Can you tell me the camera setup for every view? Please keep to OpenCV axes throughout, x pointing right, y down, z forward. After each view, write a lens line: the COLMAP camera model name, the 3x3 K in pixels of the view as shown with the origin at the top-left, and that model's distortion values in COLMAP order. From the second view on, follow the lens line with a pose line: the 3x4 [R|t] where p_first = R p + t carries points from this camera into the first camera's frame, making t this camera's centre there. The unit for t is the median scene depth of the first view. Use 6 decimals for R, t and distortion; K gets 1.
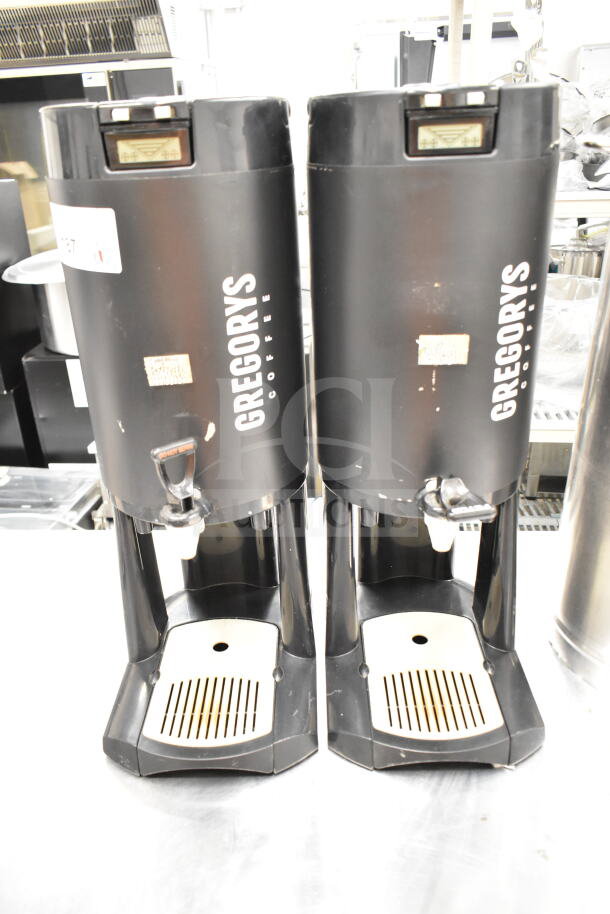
lens RADIAL K [[700.0, 0, 299.0], [0, 700.0, 459.6], [0, 0, 1]] dist [-0.023300, 0.011132]
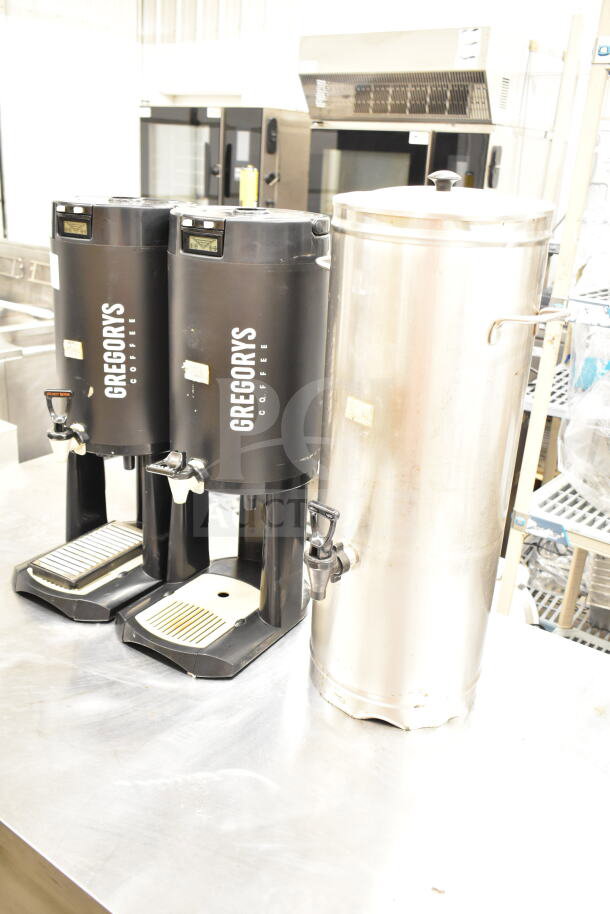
lens RADIAL K [[806.4, 0, 302.6], [0, 806.4, 461.7], [0, 0, 1]] dist [-0.002340, 0.003142]
pose [[0.839524, 0.270404, -0.471255, 1.245719], [-0.312306, 0.949914, -0.011304, -0.018578], [0.444595, 0.156666, 0.881925, -0.436519]]
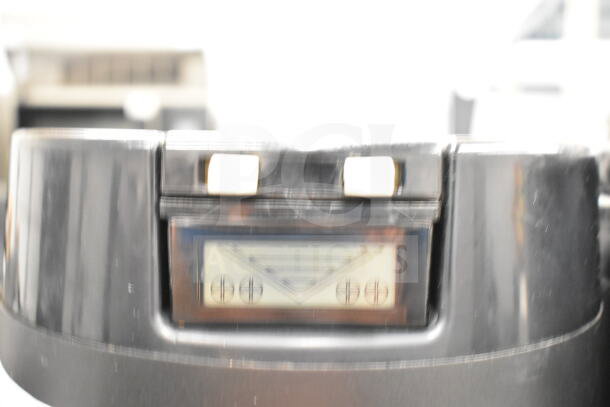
lens RADIAL K [[651.2, 0, 305.5], [0, 651.2, 205.1], [0, 0, 1]] dist [-0.130069, 0.000000]
pose [[0.998524, 0.053823, 0.007235, -0.185282], [-0.047442, 0.929358, -0.366120, -0.311749], [-0.026430, 0.365236, 0.930540, 0.605618]]
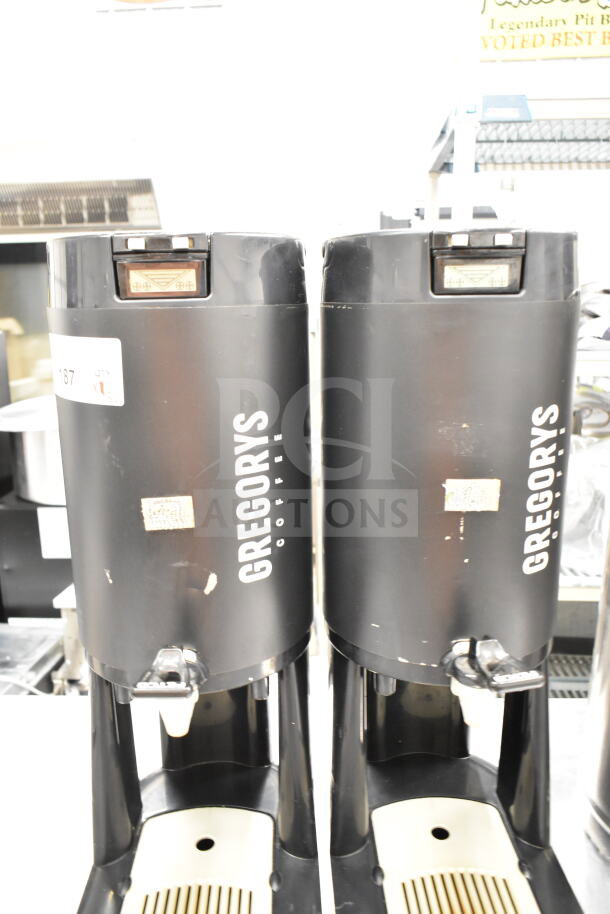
lens RADIAL K [[700.0, 0, 300.9], [0, 700.0, 457.6], [0, 0, 1]] dist [-0.023300, 0.011132]
pose [[0.998812, 0.018170, 0.045211, -0.056730], [-0.007684, 0.974993, -0.222103, 0.000158], [-0.048116, 0.221492, 0.973974, 0.101749]]
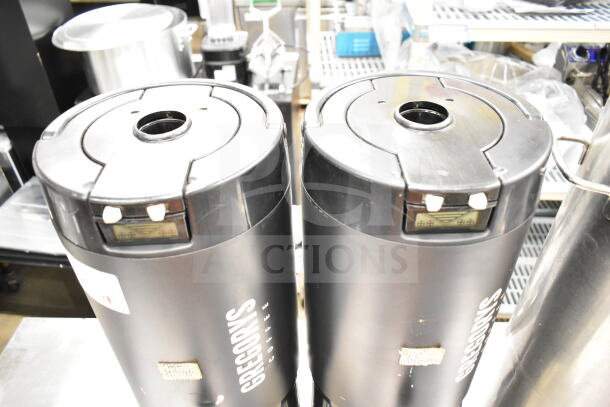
lens RADIAL K [[467.2, 0, 304.2], [0, 467.2, 203.9], [0, 0, 1]] dist [-0.023300, 0.011132]
pose [[0.998934, -0.008740, 0.045315, -0.017113], [-0.001061, 0.977294, 0.211885, -0.532550], [-0.046138, -0.211708, 0.976243, 0.299500]]
